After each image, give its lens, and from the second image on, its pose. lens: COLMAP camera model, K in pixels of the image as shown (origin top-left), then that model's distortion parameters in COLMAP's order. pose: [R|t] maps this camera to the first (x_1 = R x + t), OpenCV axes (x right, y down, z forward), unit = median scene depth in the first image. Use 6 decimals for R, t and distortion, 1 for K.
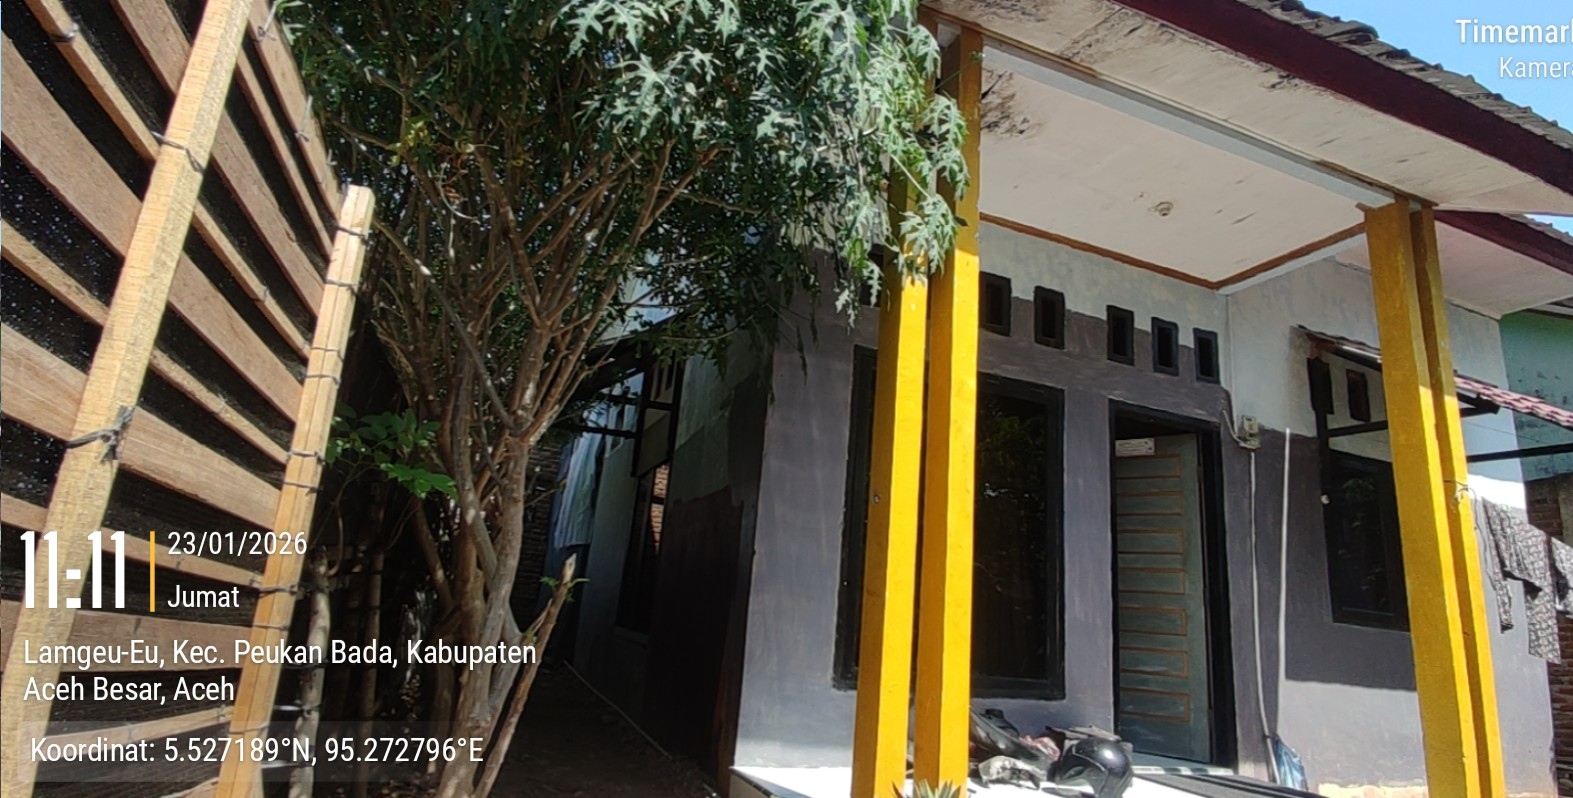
lens RADIAL K [[827.5, 0, 793.4], [0, 827.5, 397.3], [0, 0, 1]] dist [0.005357, 0.000920]
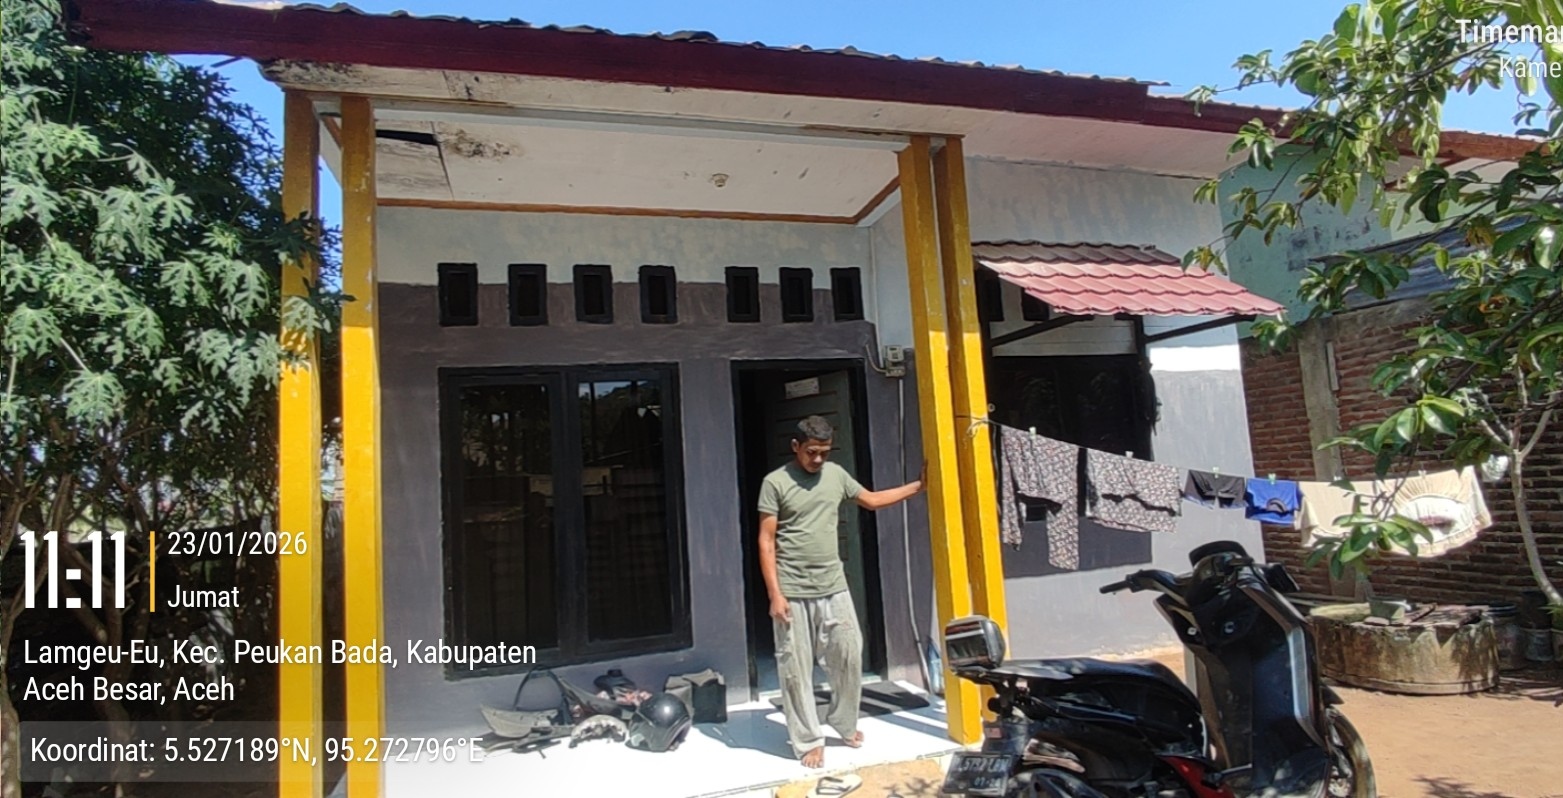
lens RADIAL K [[818.9, 0, 795.5], [0, 818.9, 394.5], [0, 0, 1]] dist [-0.001423, -0.001518]
pose [[0.984990, -0.158832, -0.067580, 0.511121], [0.167216, 0.975151, 0.145324, -0.091177], [0.042819, -0.154443, 0.987073, -0.027615]]
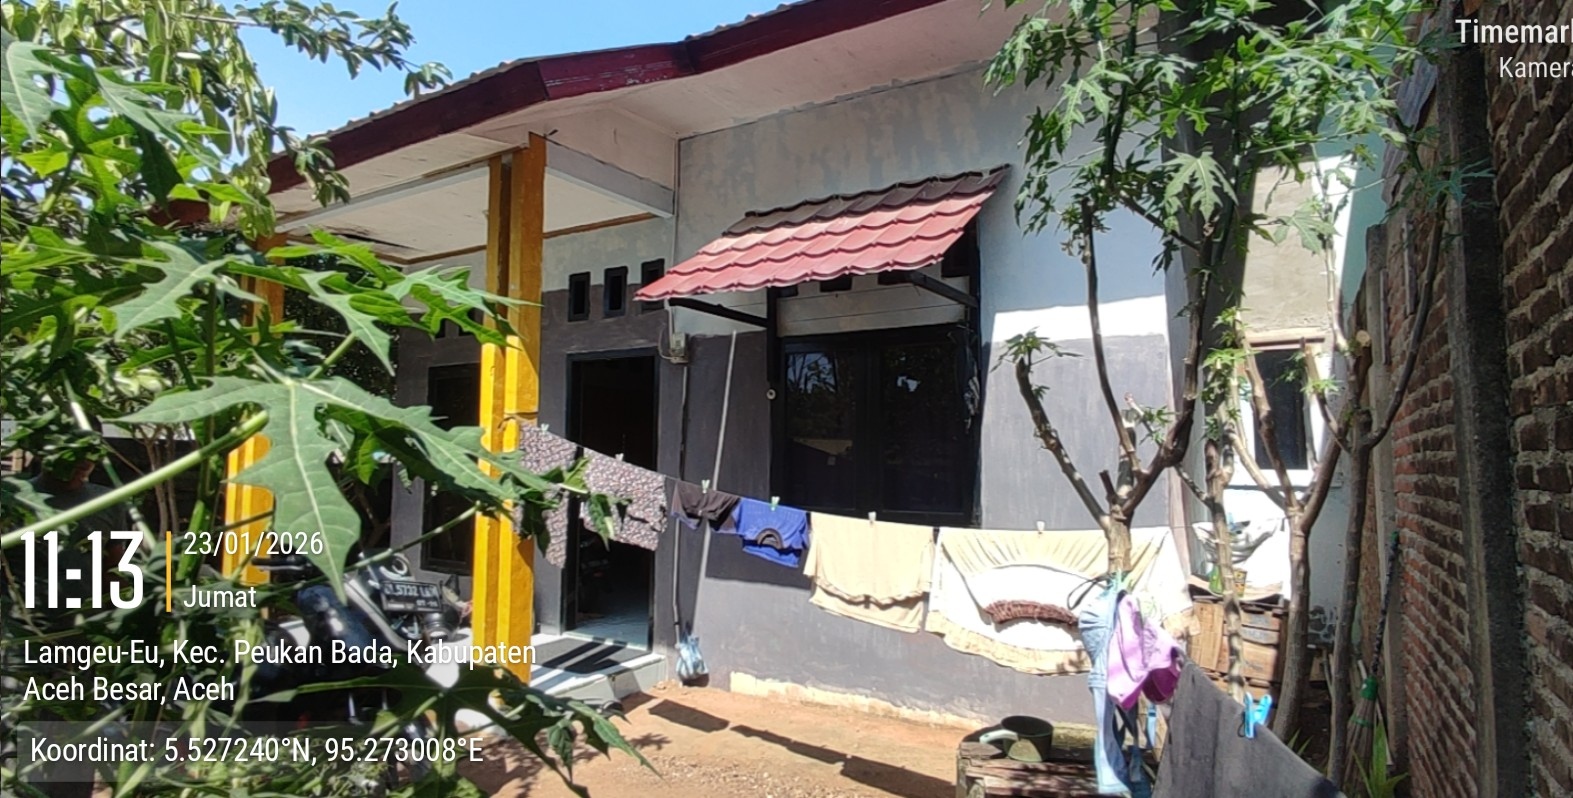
lens RADIAL K [[816.9, 0, 785.4], [0, 816.9, 390.1], [0, 0, 1]] dist [-0.002706, 0.000593]
pose [[0.579394, -0.144137, -0.802201, 1.515864], [0.251156, 0.967918, 0.007486, 0.124787], [0.775386, -0.205815, 0.597007, 0.493244]]
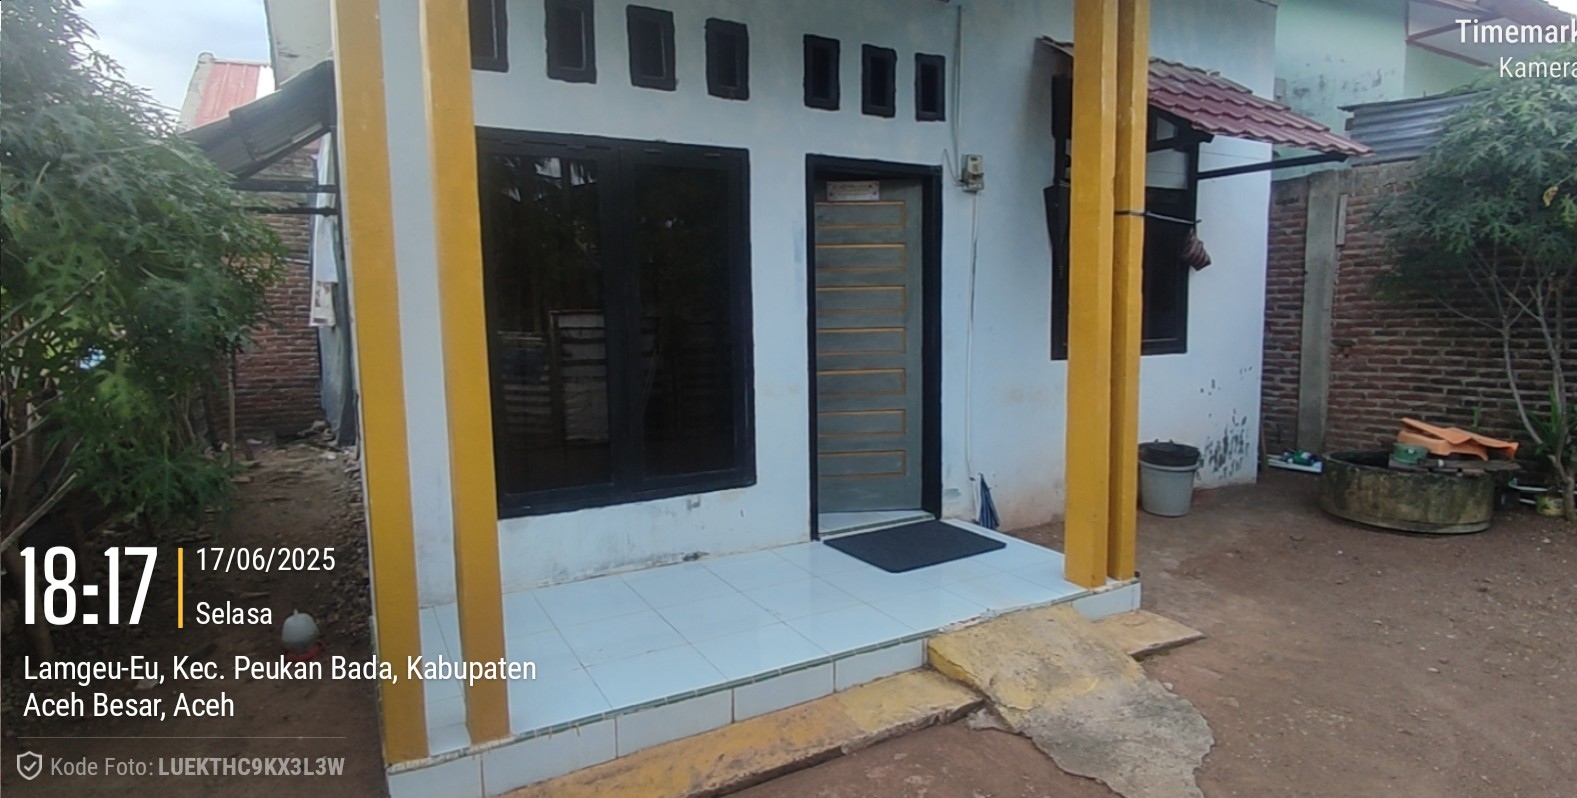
lens RADIAL K [[814.9, 0, 802.8], [0, 814.9, 393.0], [0, 0, 1]] dist [0.004640, -0.000930]
pose [[0.988588, -0.108840, 0.104154, 0.253136], [0.064203, 0.929850, 0.362295, -0.074111], [-0.136280, -0.351474, 0.926226, 0.110877]]
